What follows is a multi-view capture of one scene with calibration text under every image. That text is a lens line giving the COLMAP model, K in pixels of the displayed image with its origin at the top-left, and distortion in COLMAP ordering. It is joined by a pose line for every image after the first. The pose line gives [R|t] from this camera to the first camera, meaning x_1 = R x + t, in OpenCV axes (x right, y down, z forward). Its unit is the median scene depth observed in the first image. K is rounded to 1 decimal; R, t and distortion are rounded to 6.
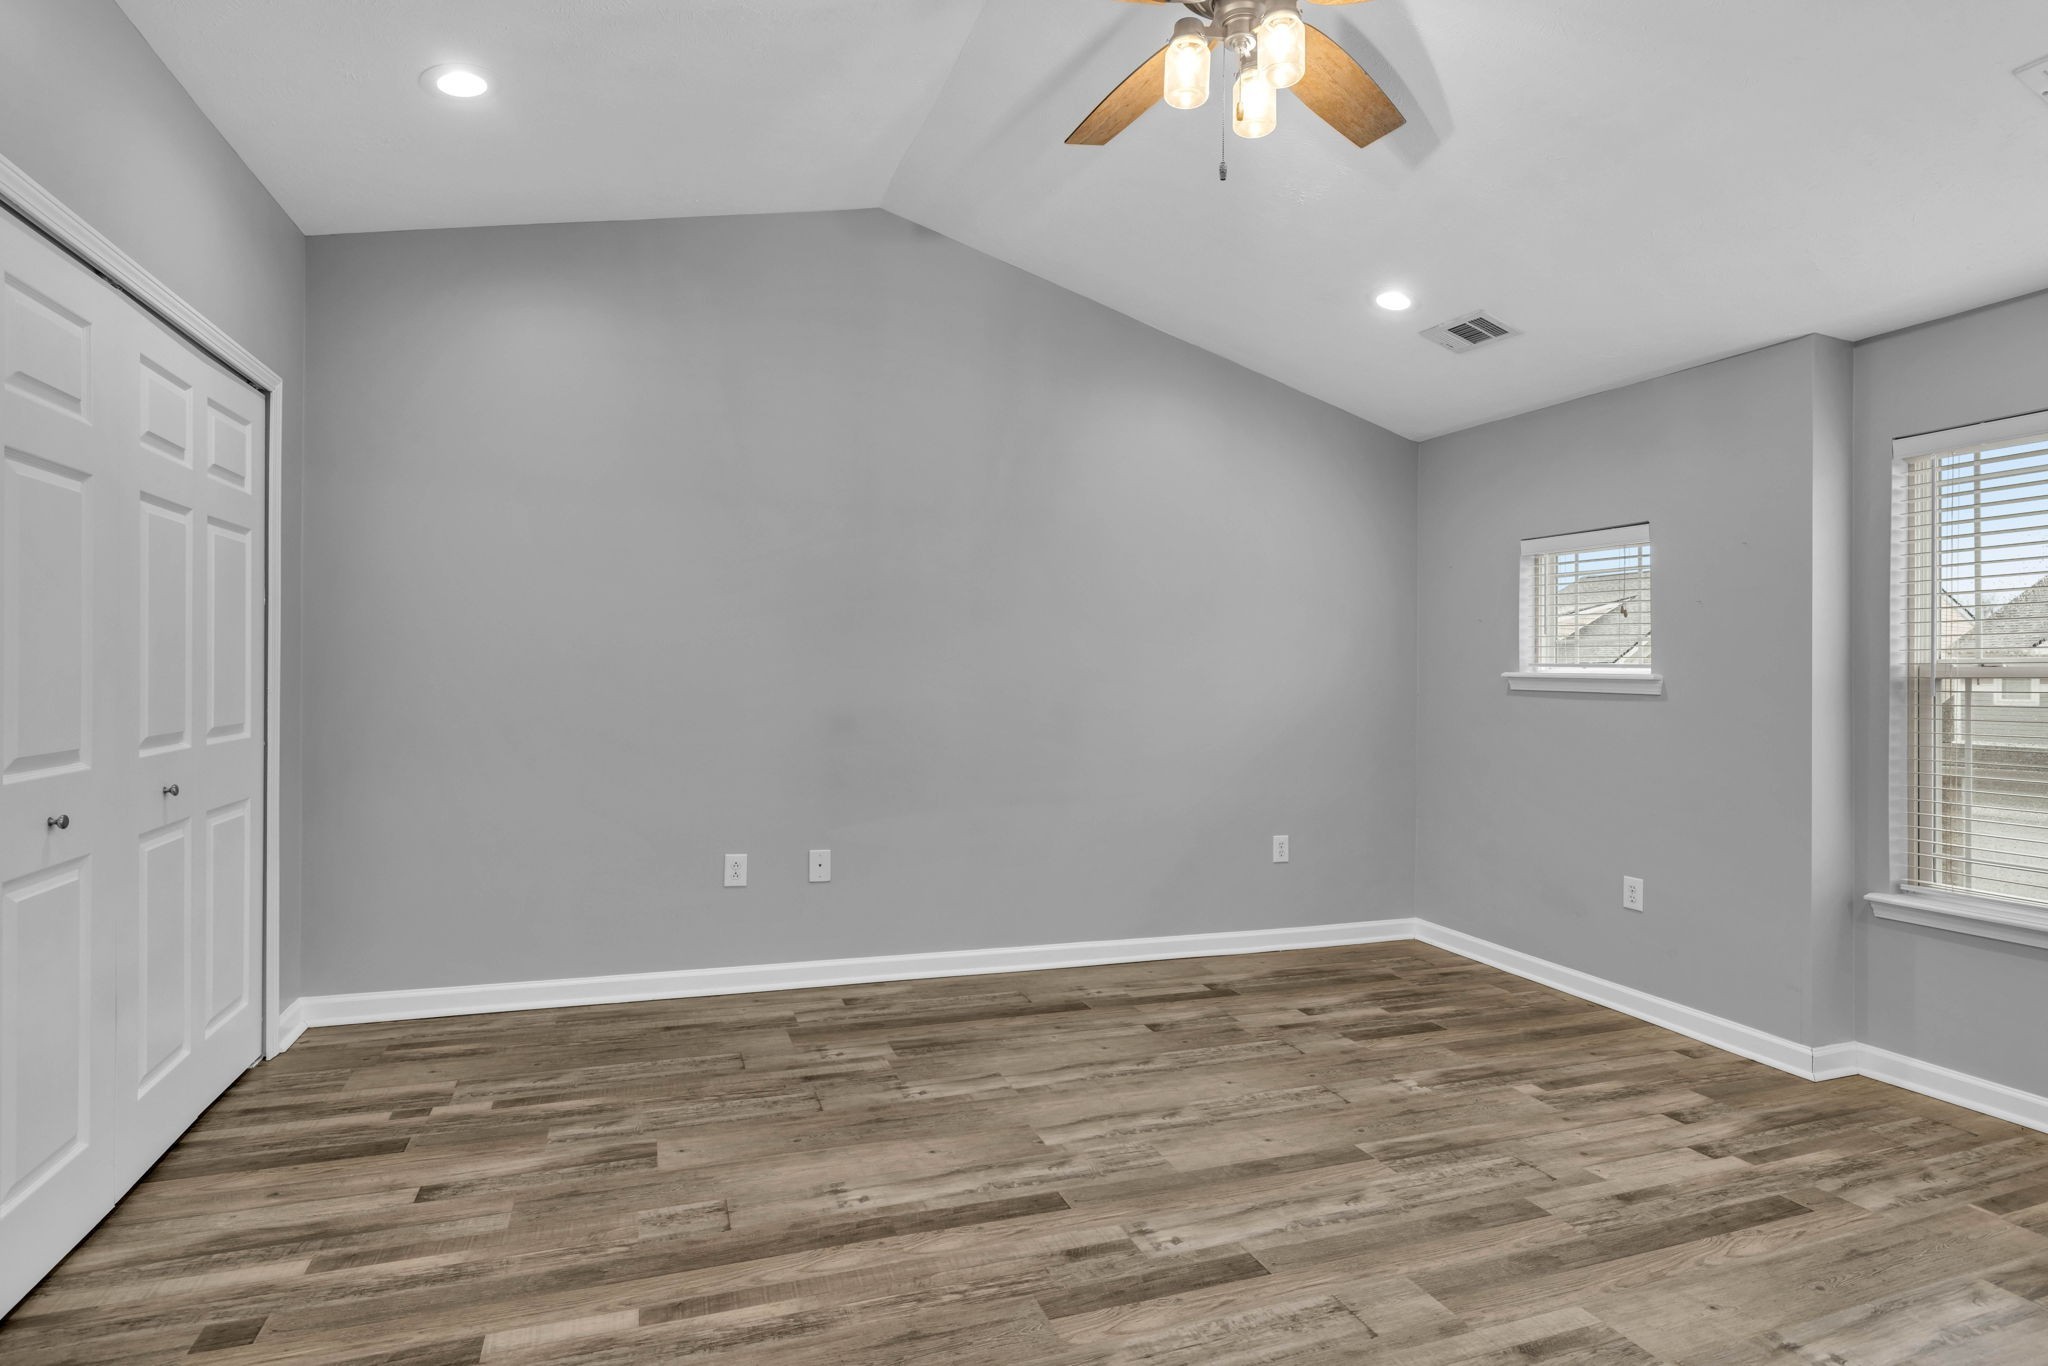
lens RADIAL K [[973.7, 0, 1036.1], [0, 973.7, 672.9], [0, 0, 1]] dist [-0.008657, 0.002021]
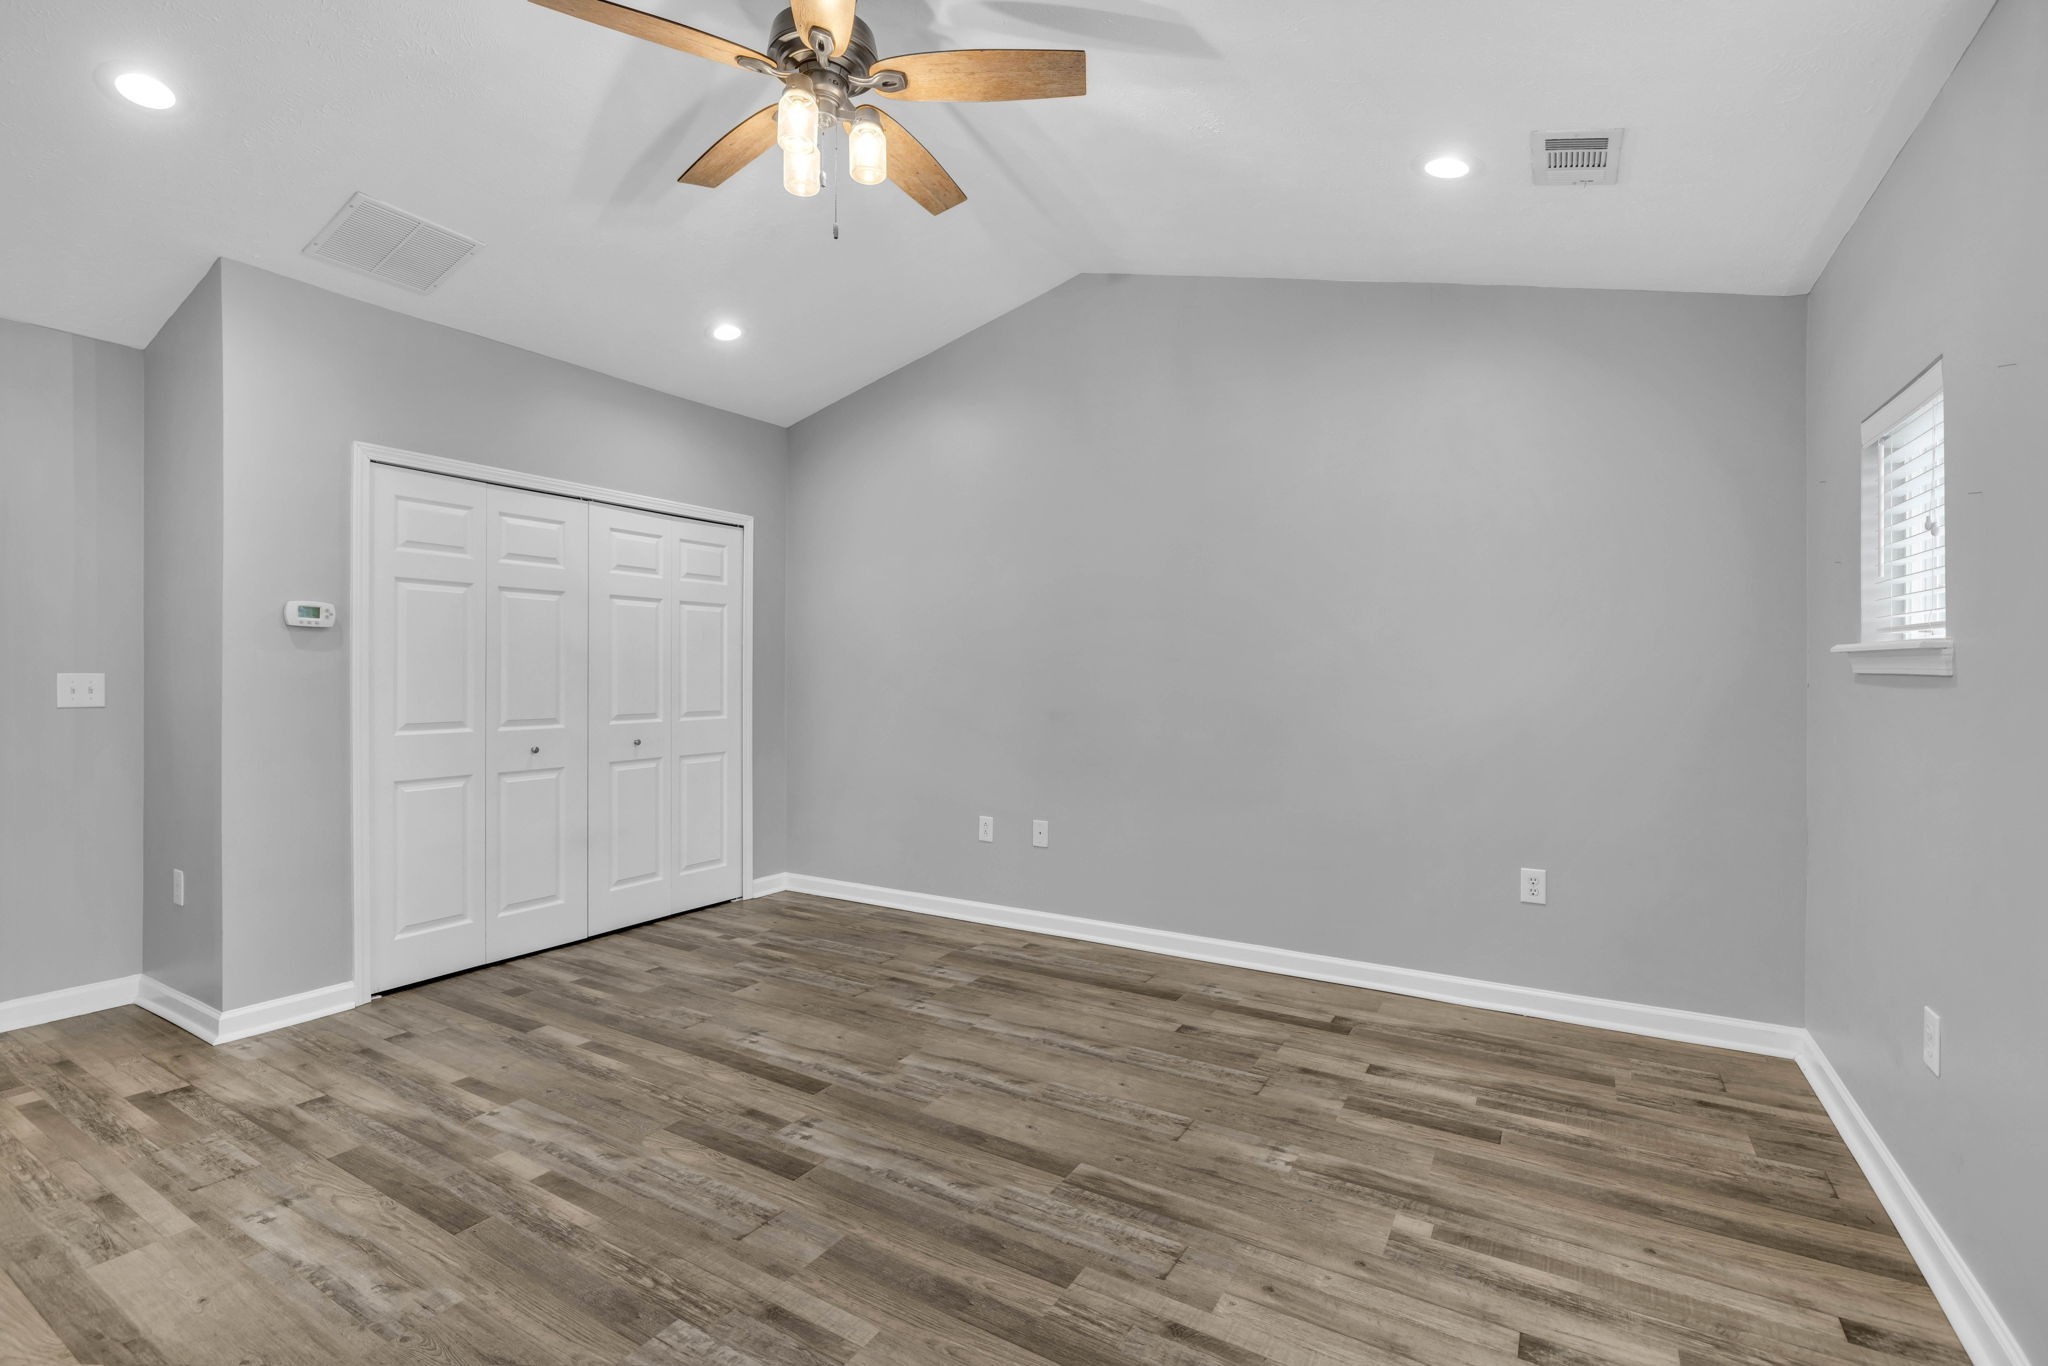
lens RADIAL K [[917.5, 0, 1053.2], [0, 917.5, 679.8], [0, 0, 1]] dist [-0.007673, 0.002686]
pose [[0.639452, -0.021820, -0.768522, 0.849961], [0.020465, 0.999726, -0.011357, 0.025139], [0.768559, -0.008466, 0.639723, 0.355920]]
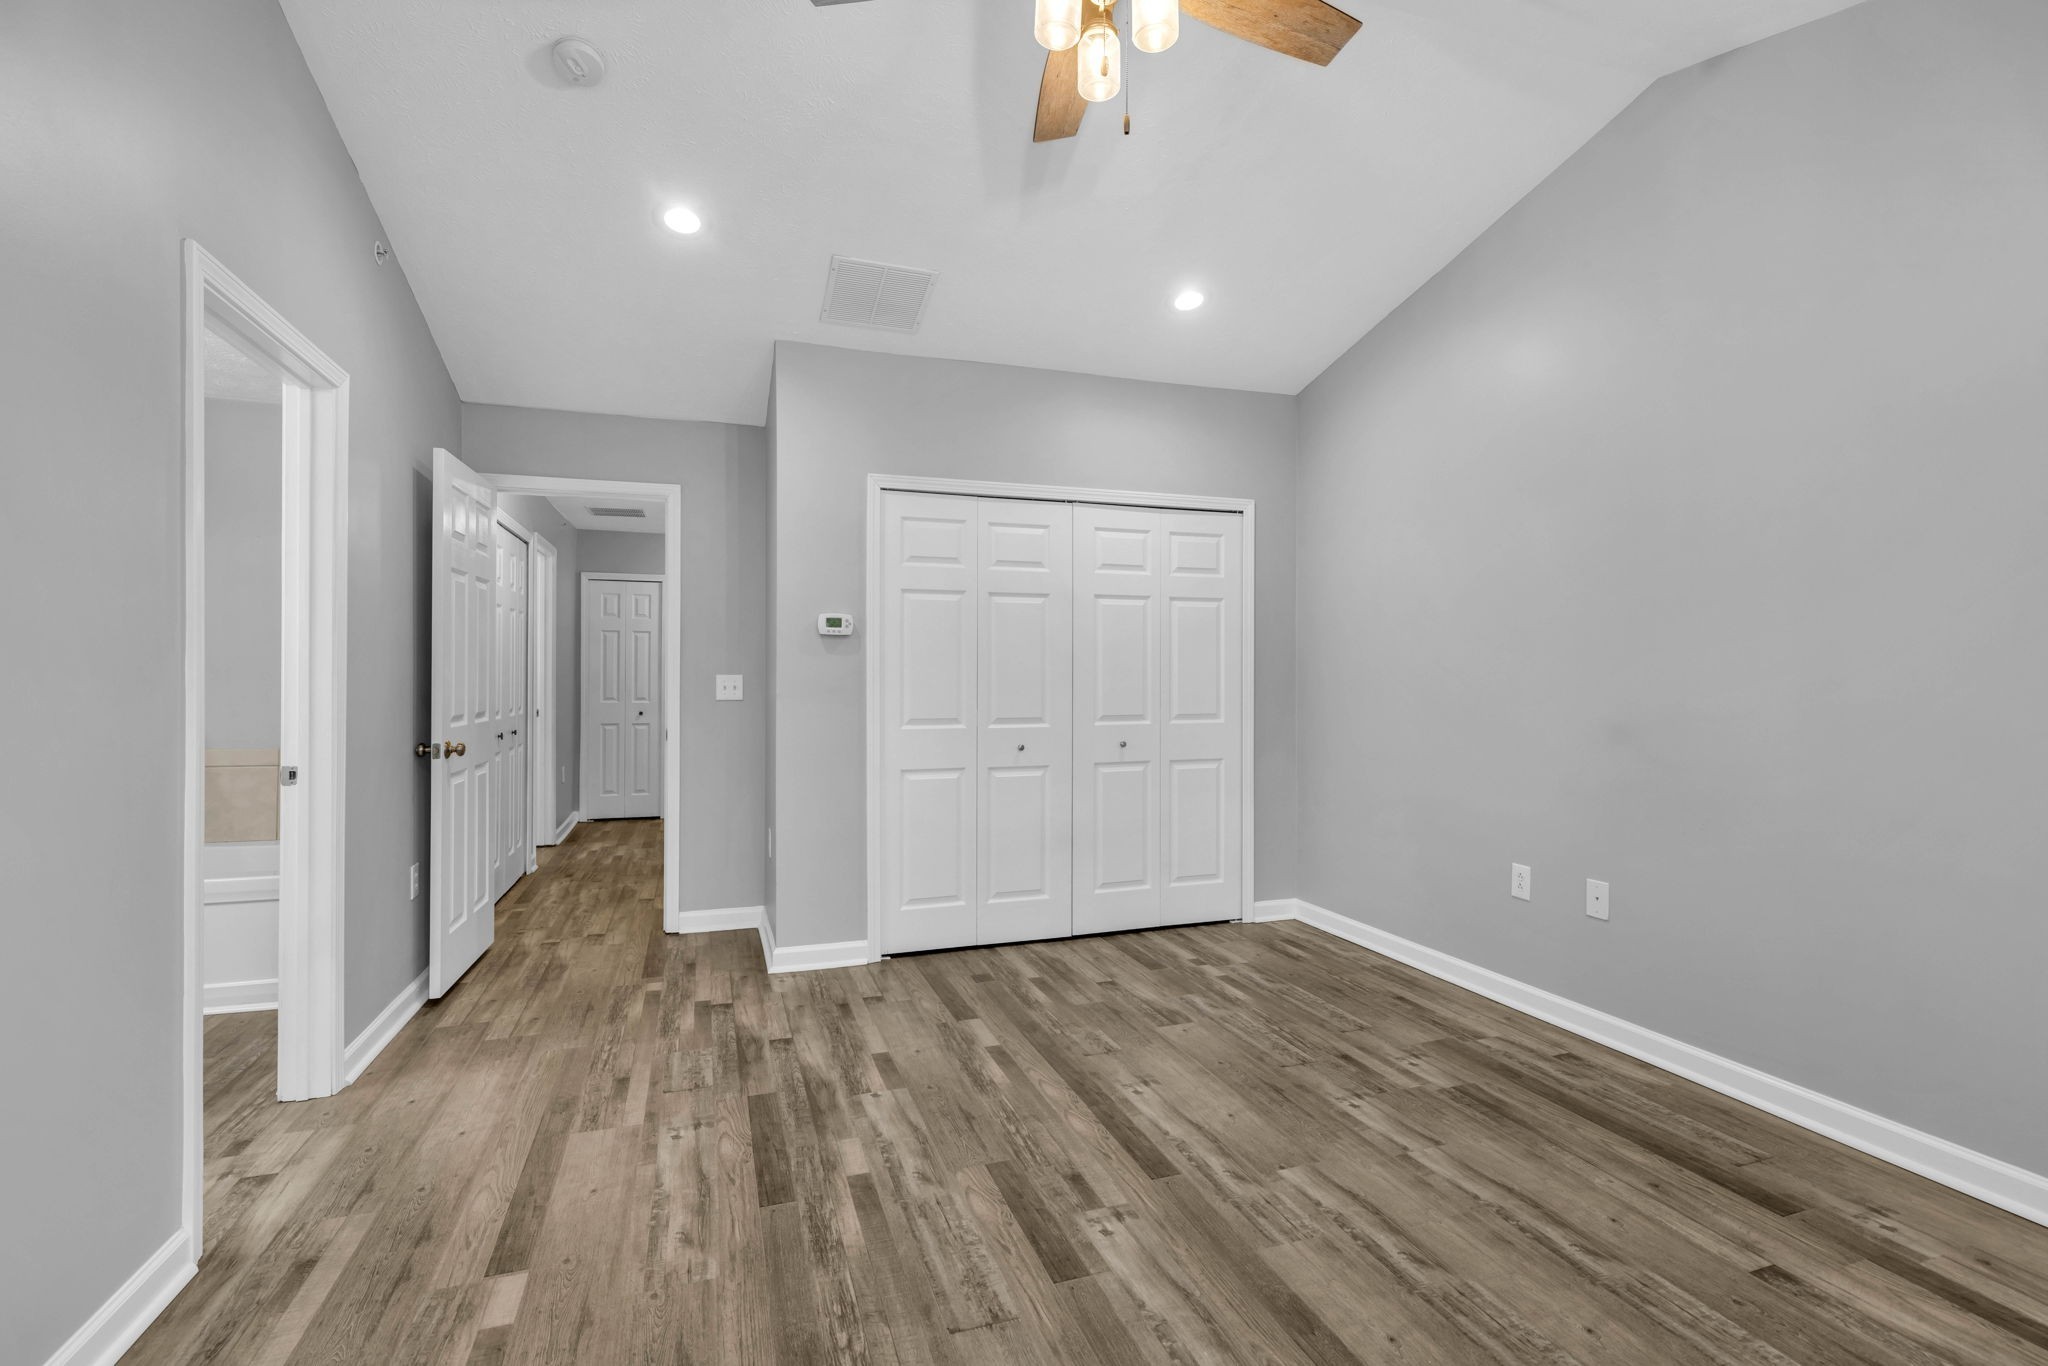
lens RADIAL K [[951.7, 0, 1022.8], [0, 951.7, 673.8], [0, 0, 1]] dist [-0.008610, 0.002720]
pose [[-0.017138, -0.030809, -0.999378, 0.785617], [0.008037, 0.999489, -0.030950, 0.029918], [0.999821, -0.008562, -0.016881, 0.648887]]
